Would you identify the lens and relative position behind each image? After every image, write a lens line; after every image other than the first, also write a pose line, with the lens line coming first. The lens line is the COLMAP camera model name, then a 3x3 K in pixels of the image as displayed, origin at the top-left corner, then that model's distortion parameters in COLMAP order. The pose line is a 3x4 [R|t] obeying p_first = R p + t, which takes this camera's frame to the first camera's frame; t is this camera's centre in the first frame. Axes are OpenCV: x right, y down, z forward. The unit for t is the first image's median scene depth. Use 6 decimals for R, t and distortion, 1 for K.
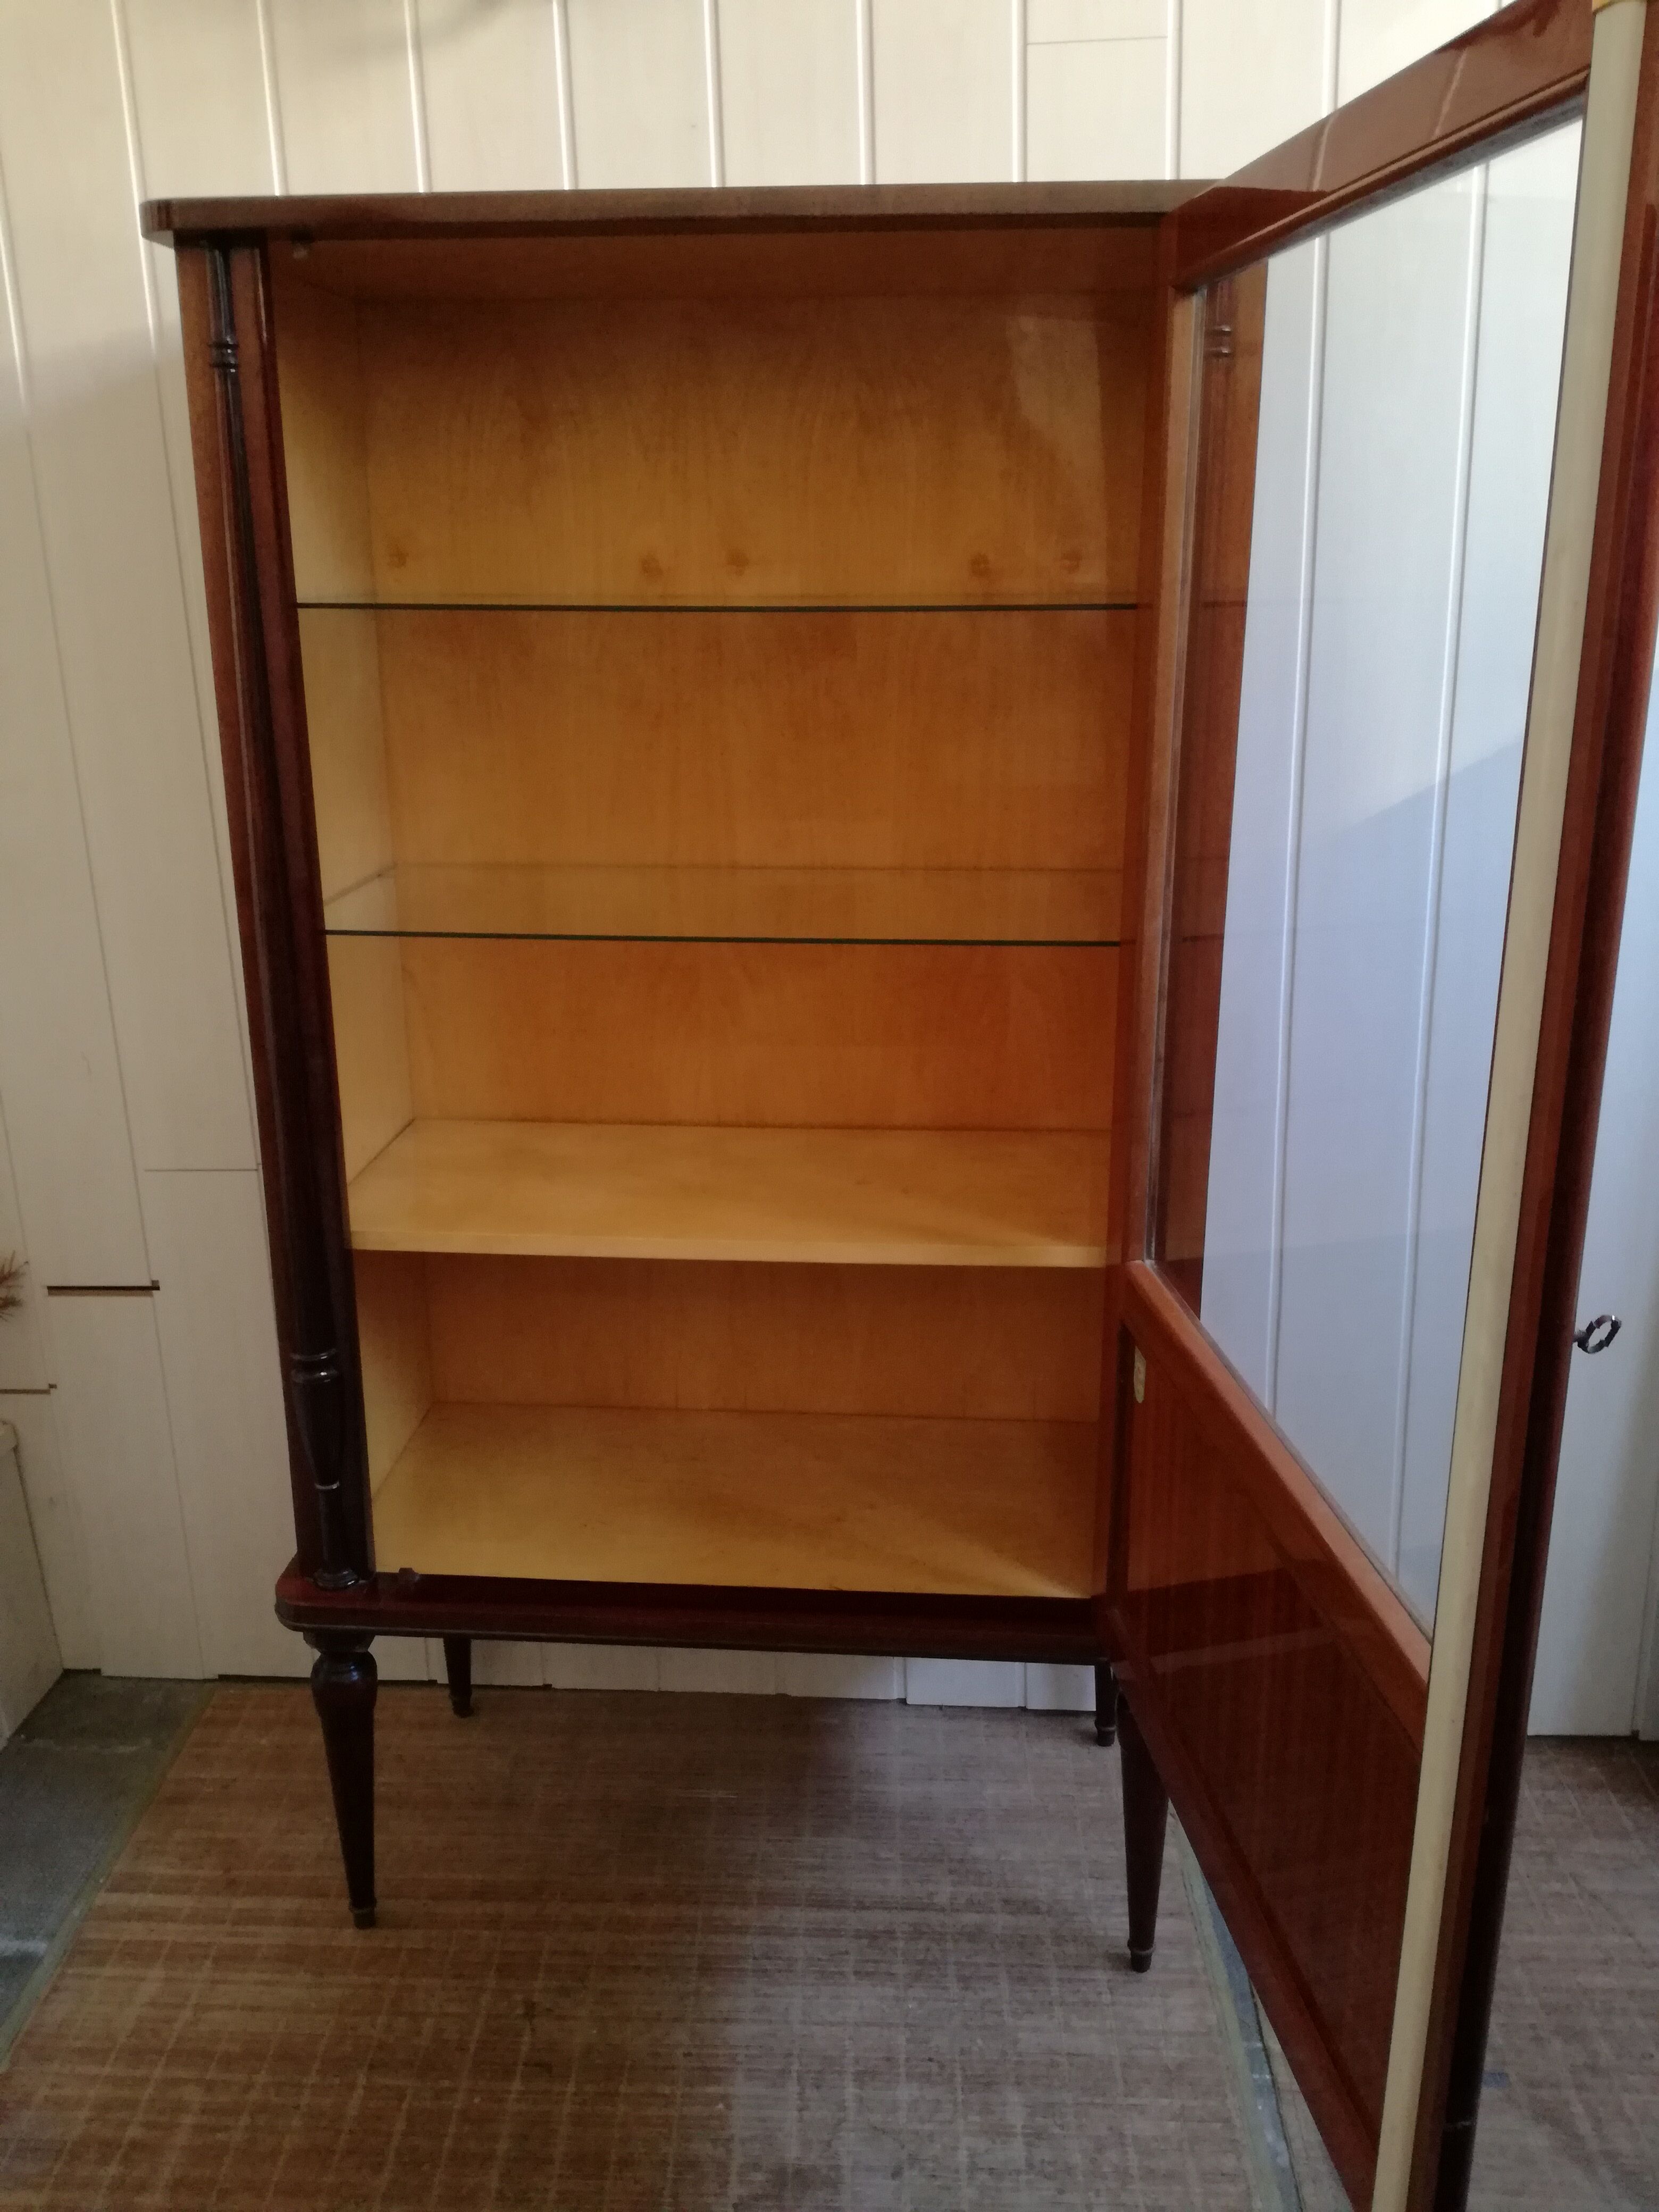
lens RADIAL K [[1883.9, 0, 835.8], [0, 1883.9, 1117.5], [0, 0, 1]] dist [0.050074, -0.097524]
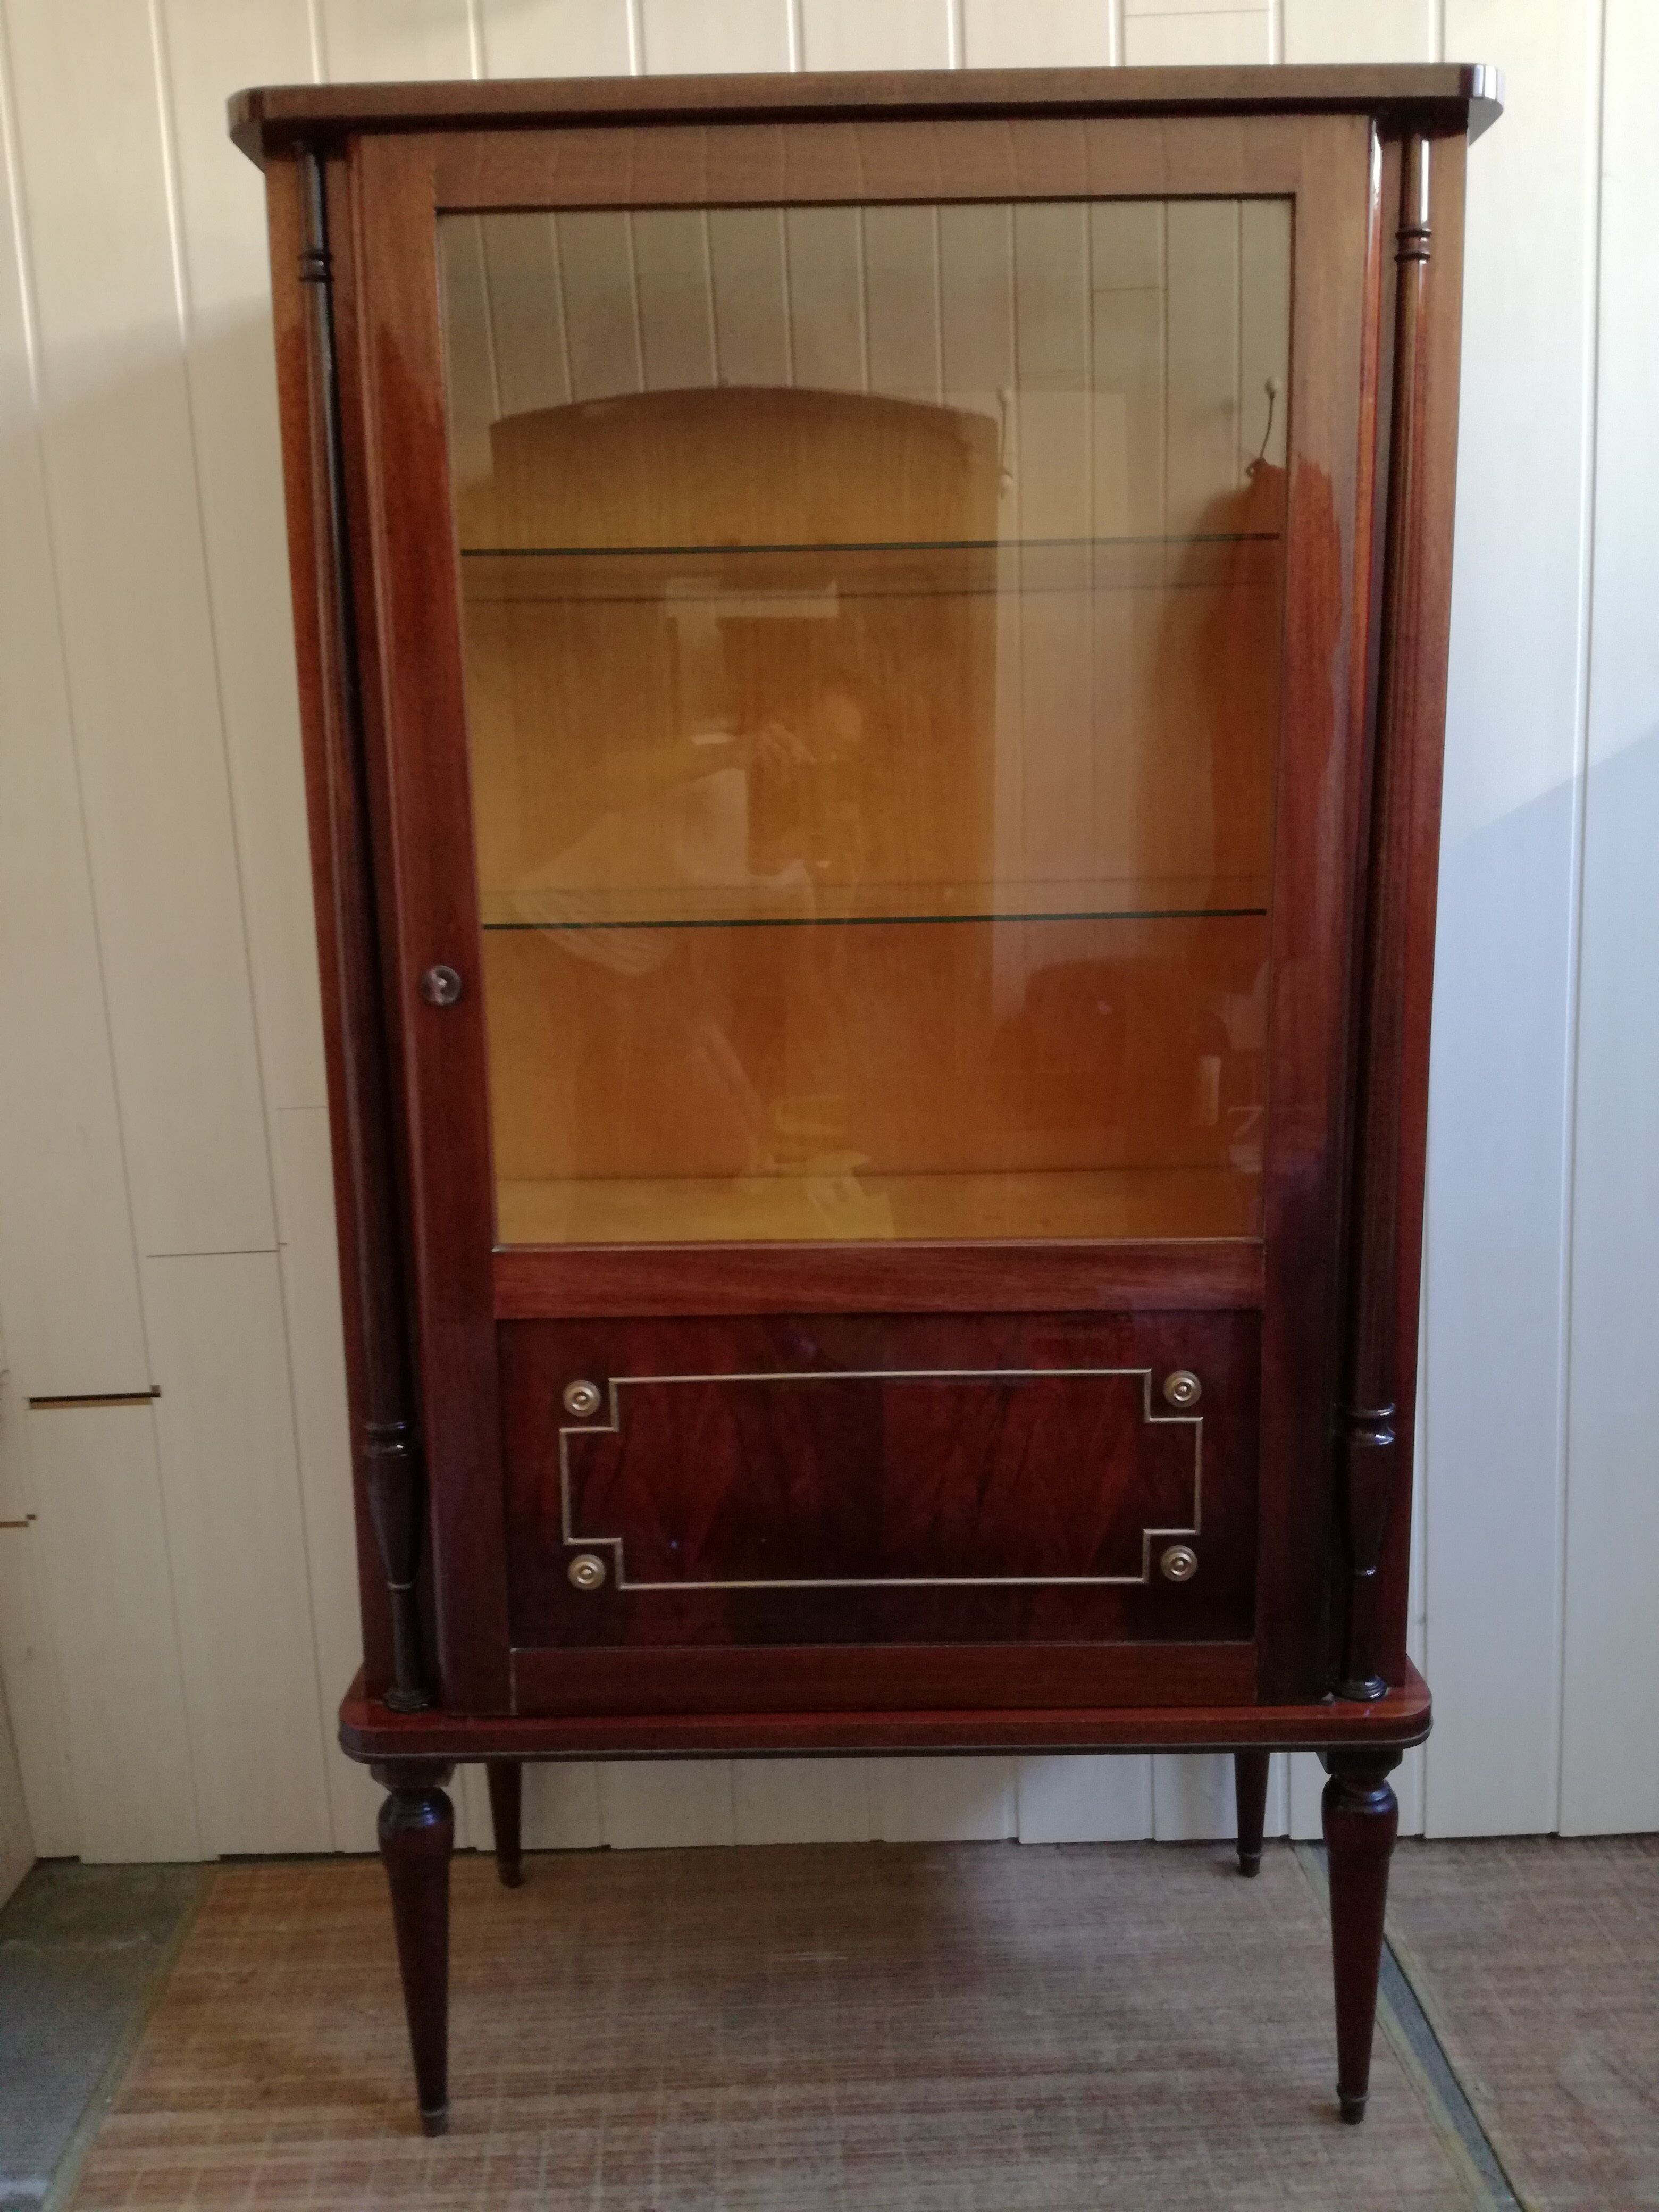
lens RADIAL K [[1883.9, 0, 835.8], [0, 1883.9, 1117.5], [0, 0, 1]] dist [0.050074, -0.097524]
pose [[0.996937, -0.029829, 0.072303, -0.119263], [0.037717, 0.993182, -0.110302, 0.080202], [-0.068520, 0.112691, 0.991265, 0.108547]]
